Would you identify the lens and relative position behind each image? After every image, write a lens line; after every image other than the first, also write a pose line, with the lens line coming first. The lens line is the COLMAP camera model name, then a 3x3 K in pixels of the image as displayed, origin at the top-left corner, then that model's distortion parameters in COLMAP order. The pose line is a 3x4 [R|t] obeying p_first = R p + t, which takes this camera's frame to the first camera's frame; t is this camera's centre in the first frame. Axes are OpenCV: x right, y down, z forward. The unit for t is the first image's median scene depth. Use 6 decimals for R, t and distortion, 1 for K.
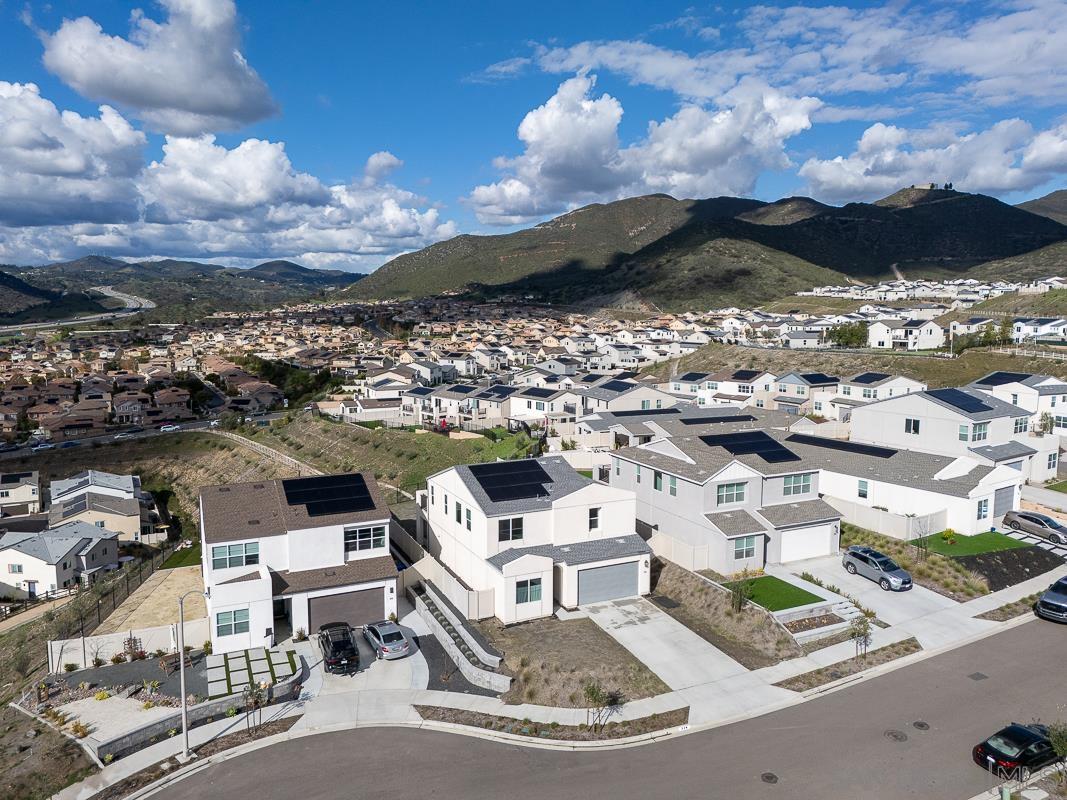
lens RADIAL K [[780.9, 0, 532.6], [0, 780.9, 397.0], [0, 0, 1]] dist [0.085491, -0.082612]
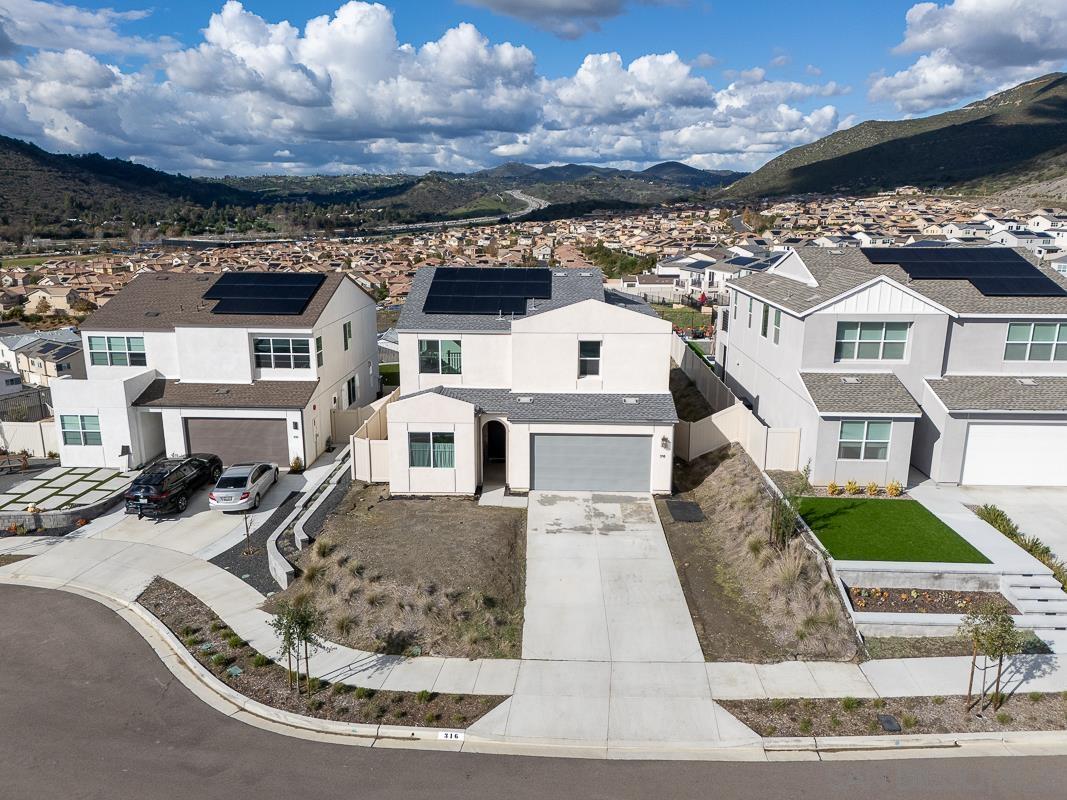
lens RADIAL K [[780.9, 0, 531.4], [0, 780.9, 392.8], [0, 0, 1]] dist [0.085491, -0.082612]
pose [[0.887674, 0.108046, -0.447618, 0.306574], [-0.056615, 0.990315, 0.126769, 0.107802], [0.456980, -0.087188, 0.885194, 0.444656]]
